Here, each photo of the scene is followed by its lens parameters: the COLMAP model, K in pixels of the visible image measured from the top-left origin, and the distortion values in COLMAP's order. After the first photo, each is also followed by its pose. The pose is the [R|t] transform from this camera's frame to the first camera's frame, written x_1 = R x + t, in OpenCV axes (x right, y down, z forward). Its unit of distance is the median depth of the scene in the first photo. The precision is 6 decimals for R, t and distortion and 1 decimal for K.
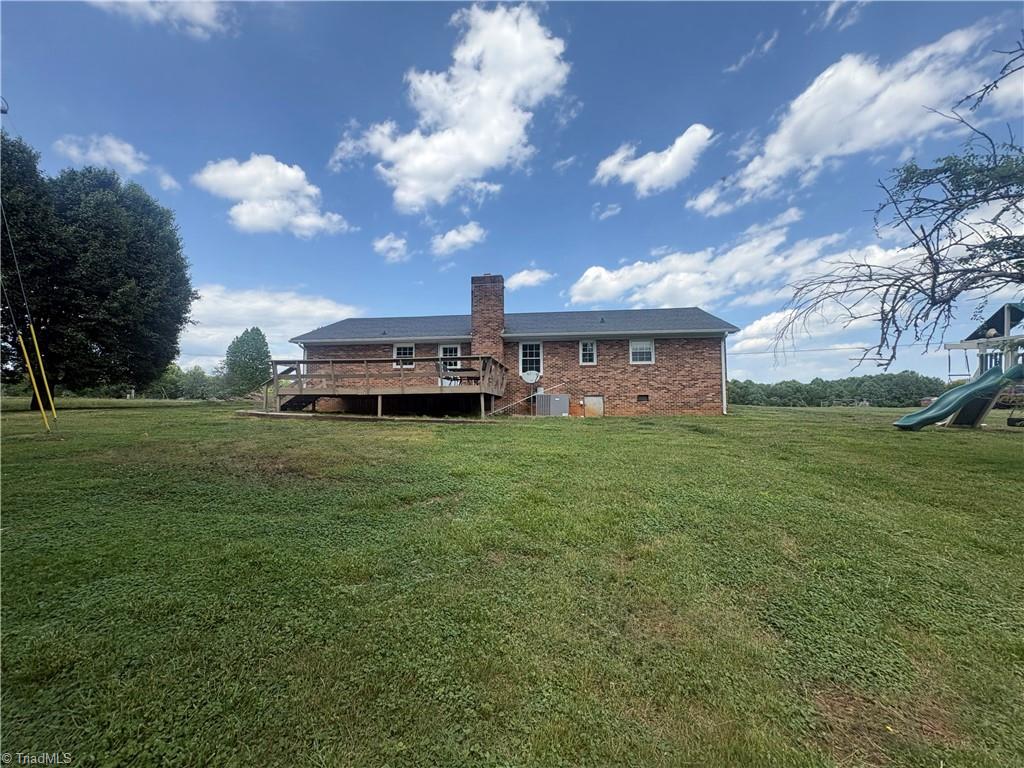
lens RADIAL K [[396.7, 0, 512.0], [0, 396.7, 384.0], [0, 0, 1]] dist [-0.001452, -0.000678]
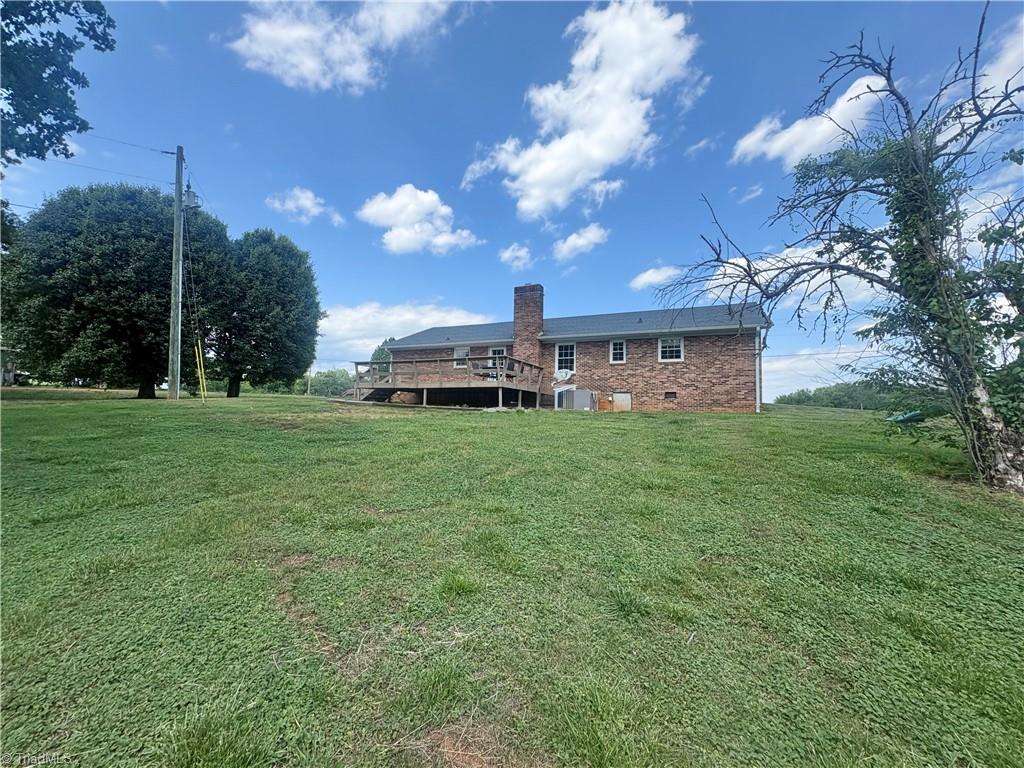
lens RADIAL K [[396.7, 0, 512.0], [0, 396.7, 384.0], [0, 0, 1]] dist [-0.001452, -0.000678]
pose [[0.955578, 0.003500, -0.294717, 0.230014], [-0.006154, 0.999948, -0.008077, 0.016942], [0.294674, 0.009532, 0.955550, -0.088084]]
